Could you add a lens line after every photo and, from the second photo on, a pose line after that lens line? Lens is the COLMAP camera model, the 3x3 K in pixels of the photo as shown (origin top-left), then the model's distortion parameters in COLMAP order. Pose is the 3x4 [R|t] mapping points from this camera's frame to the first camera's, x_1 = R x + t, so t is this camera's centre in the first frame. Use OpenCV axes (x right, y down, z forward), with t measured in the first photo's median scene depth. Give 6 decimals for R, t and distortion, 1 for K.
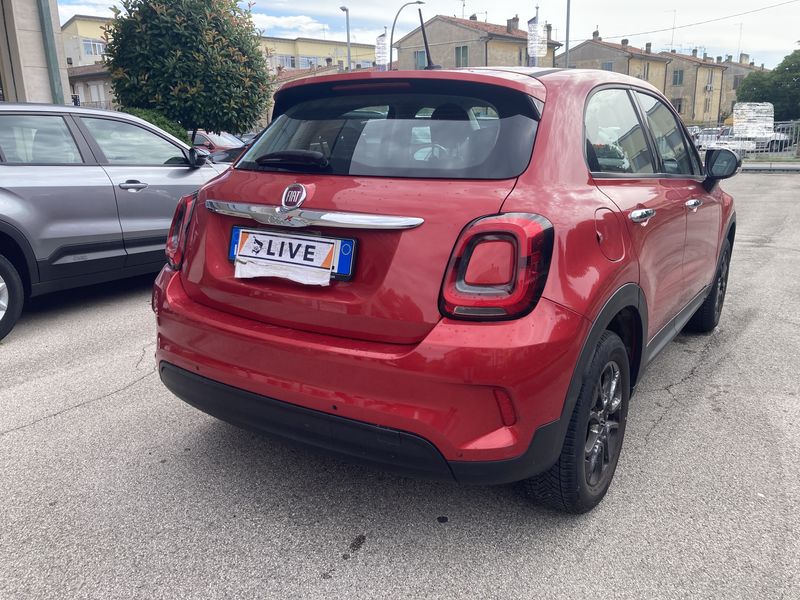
lens RADIAL K [[643.8, 0, 405.5], [0, 643.8, 298.6], [0, 0, 1]] dist [0.021109, -0.009254]
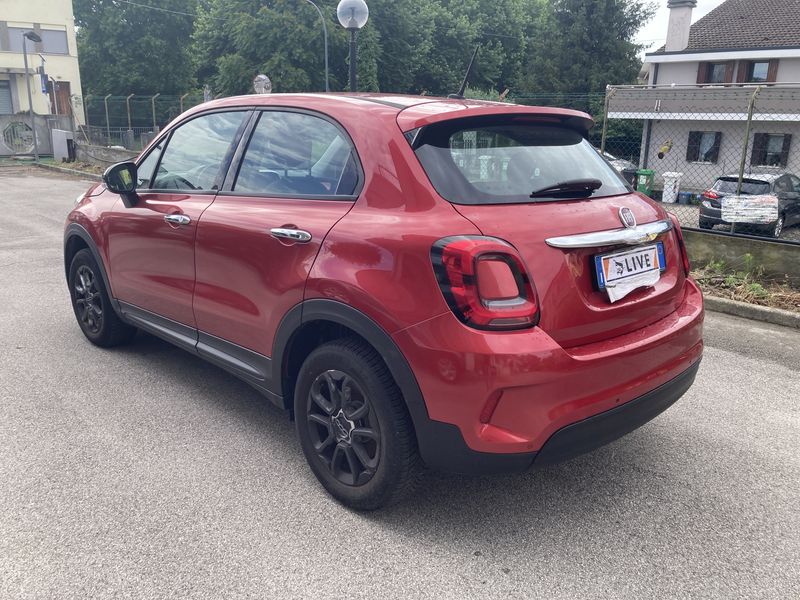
lens RADIAL K [[643.8, 0, 405.5], [0, 643.8, 298.6], [0, 0, 1]] dist [0.021109, -0.009254]
pose [[0.229870, -0.237047, 0.943911, -1.390678], [0.226995, 0.956192, 0.184851, -0.322661], [-0.946379, 0.171771, 0.273609, 1.071101]]
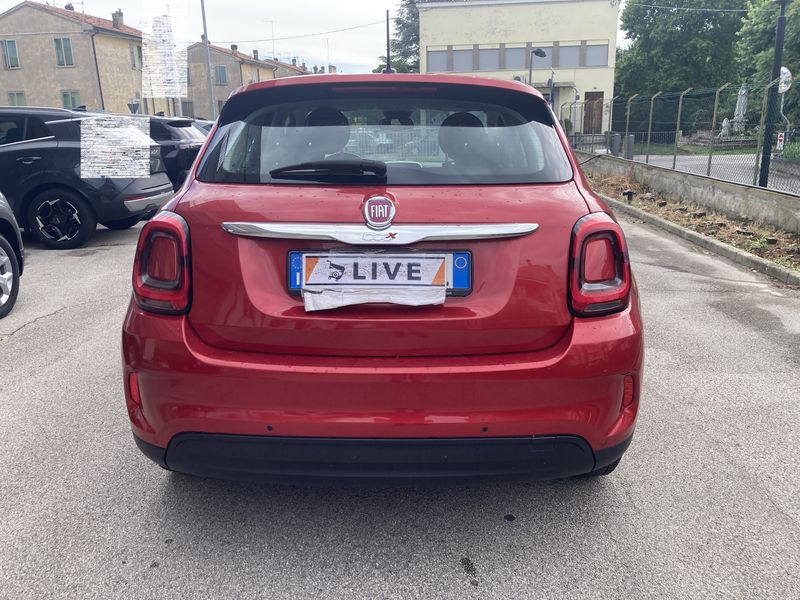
lens RADIAL K [[643.8, 0, 405.5], [0, 643.8, 298.6], [0, 0, 1]] dist [0.021109, -0.009254]
pose [[0.844491, -0.132735, 0.518861, -0.615703], [0.135093, 0.990268, 0.033454, -0.062151], [-0.518252, 0.041843, 0.854204, 0.216839]]
